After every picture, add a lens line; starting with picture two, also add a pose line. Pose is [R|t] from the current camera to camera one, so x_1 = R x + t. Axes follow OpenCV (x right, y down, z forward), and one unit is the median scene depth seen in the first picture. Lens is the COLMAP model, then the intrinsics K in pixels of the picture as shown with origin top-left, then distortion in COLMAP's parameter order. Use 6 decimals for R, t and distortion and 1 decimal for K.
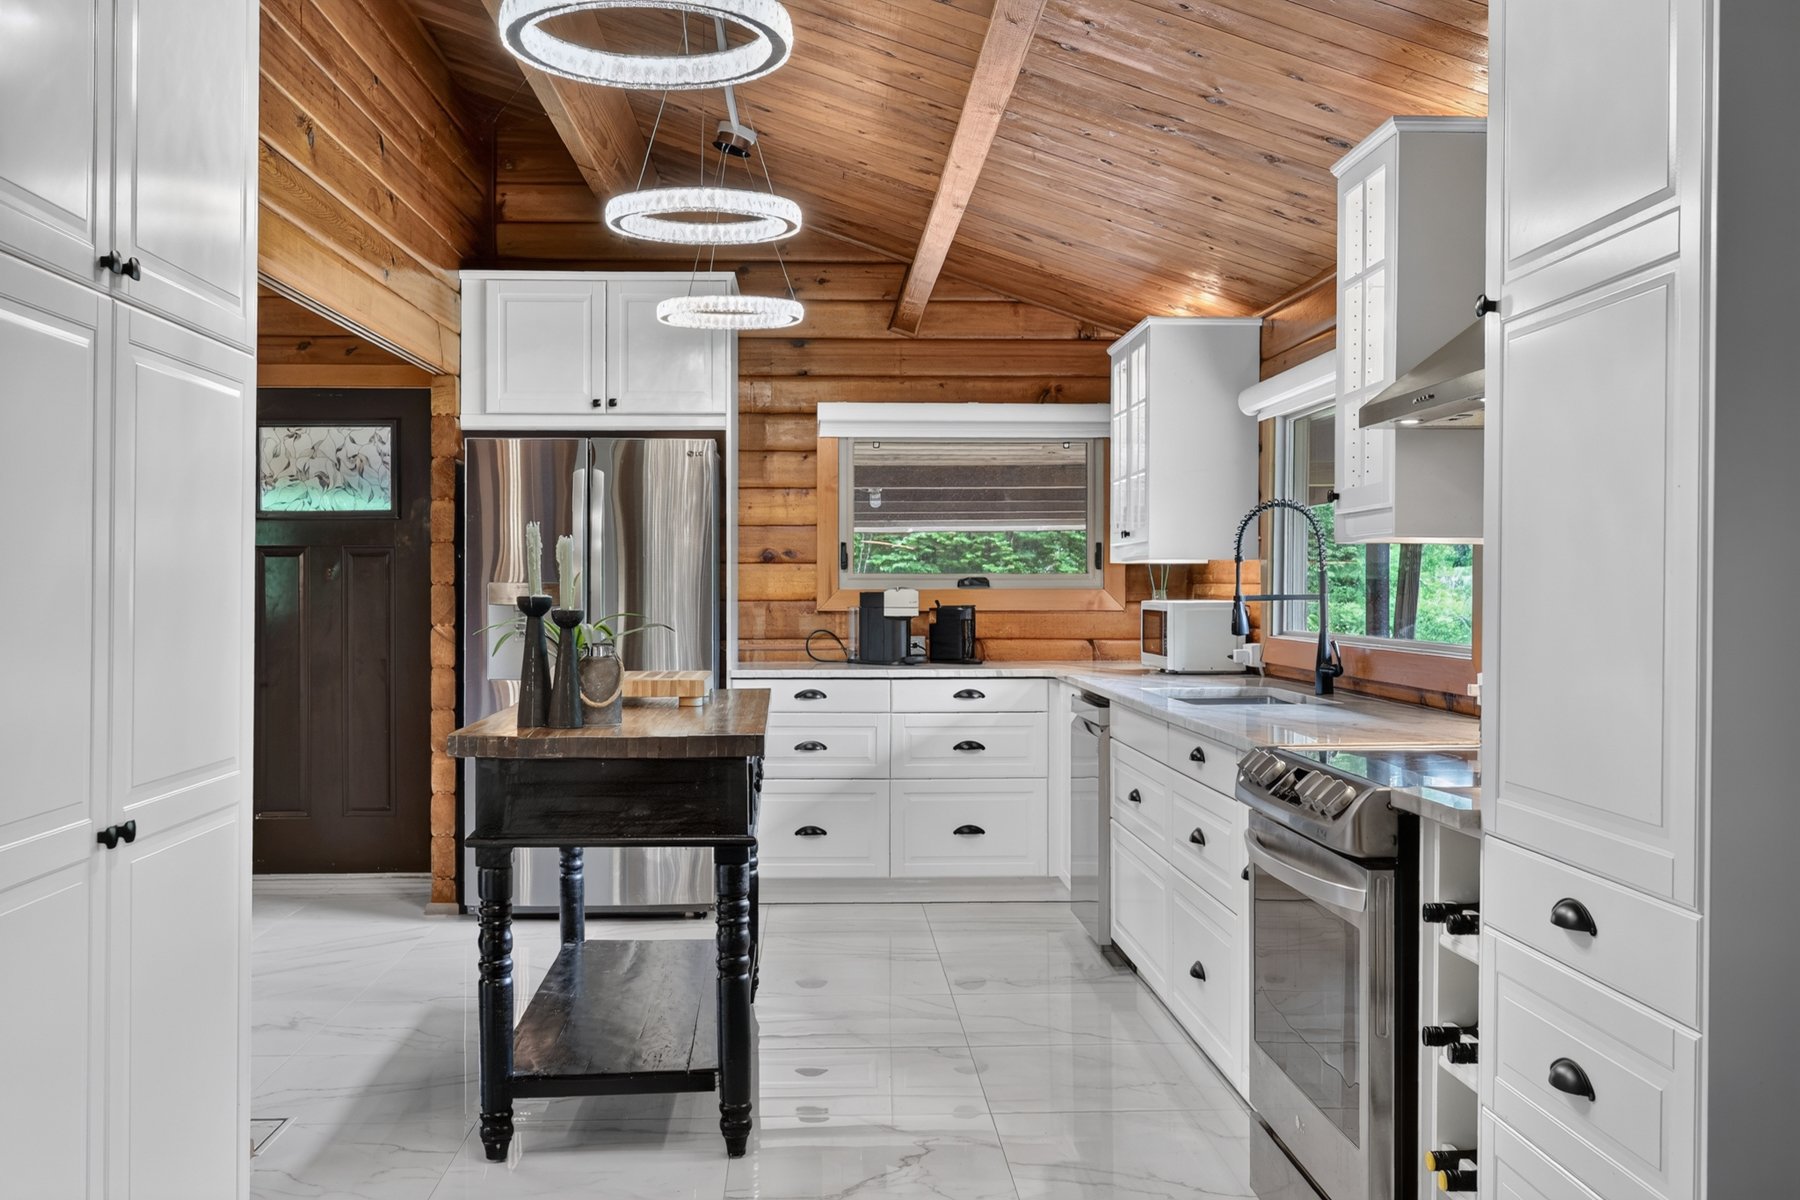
lens RADIAL K [[1690.2, 0, 903.4], [0, 1690.2, 598.6], [0, 0, 1]] dist [-0.008566, 0.000000]
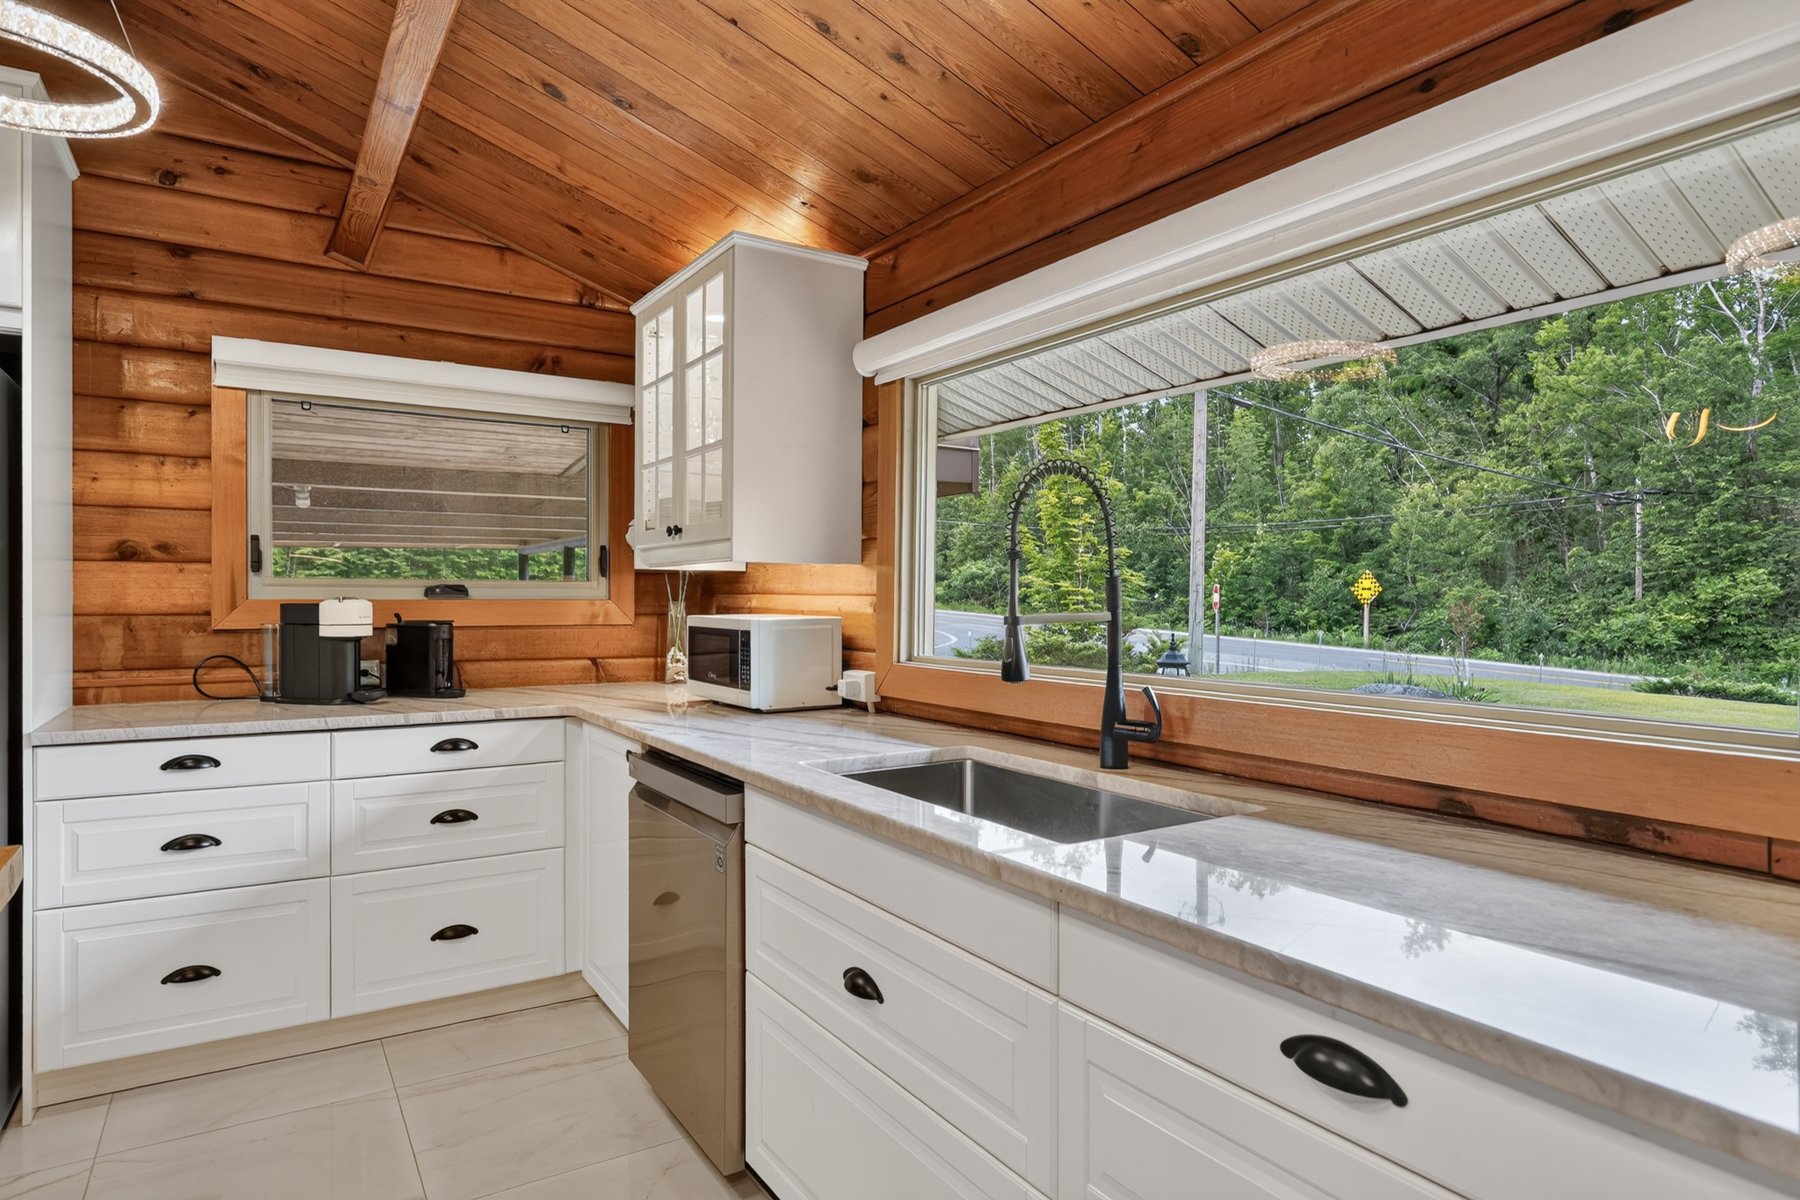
lens RADIAL K [[1008.6, 0, 882.4], [0, 1008.6, 606.3], [0, 0, 1]] dist [-0.009717, 0.002557]
pose [[0.873391, -0.000658, 0.487019, -0.010174], [-0.001139, 0.999994, 0.003395, -0.004139], [-0.487018, -0.003520, 0.873385, 0.491661]]
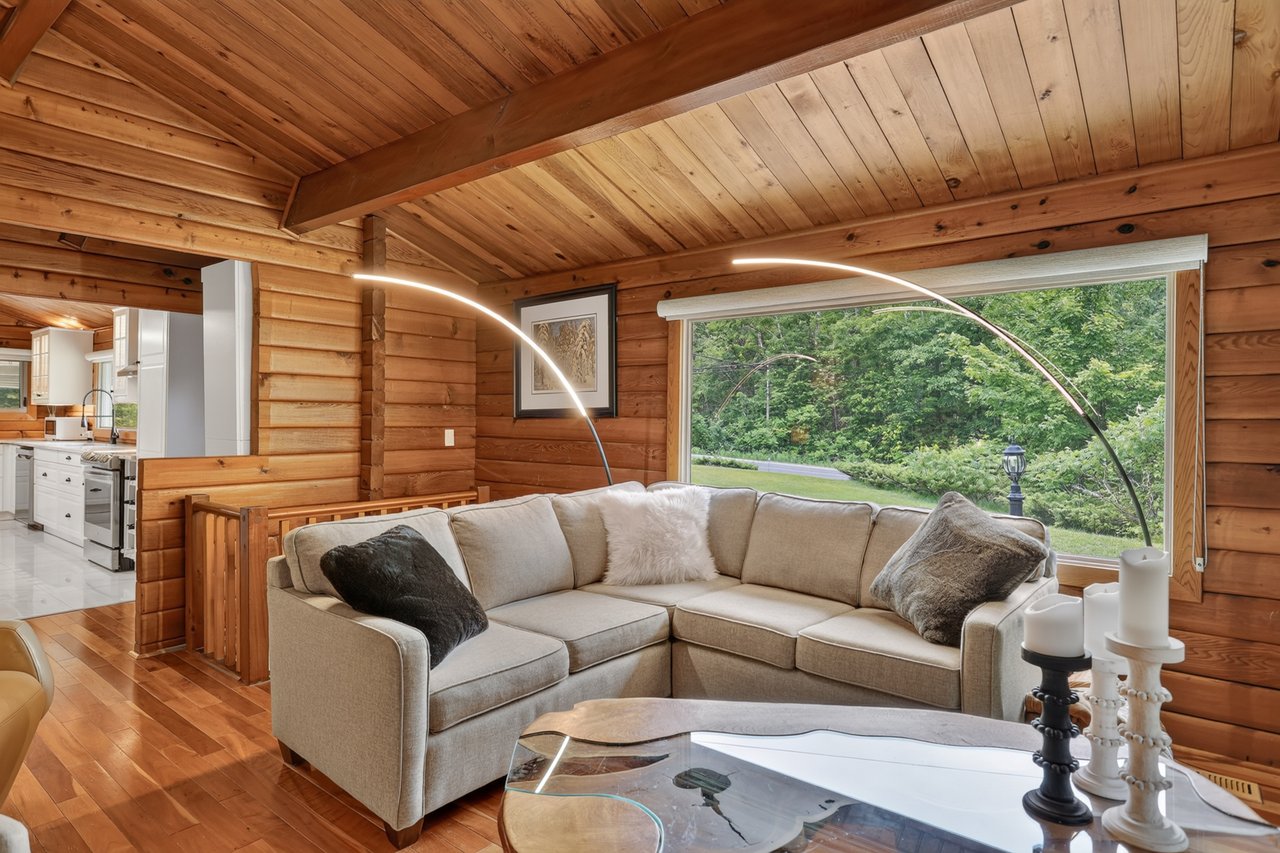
lens RADIAL K [[717.2, 0, 642.3], [0, 717.2, 418.3], [0, 0, 1]] dist [-0.009717, 0.002557]
pose [[0.658581, 0.008557, 0.752461, -0.107024], [-0.004835, 0.999963, -0.007140, 0.006325], [-0.752494, 0.001064, 0.658598, -0.597399]]
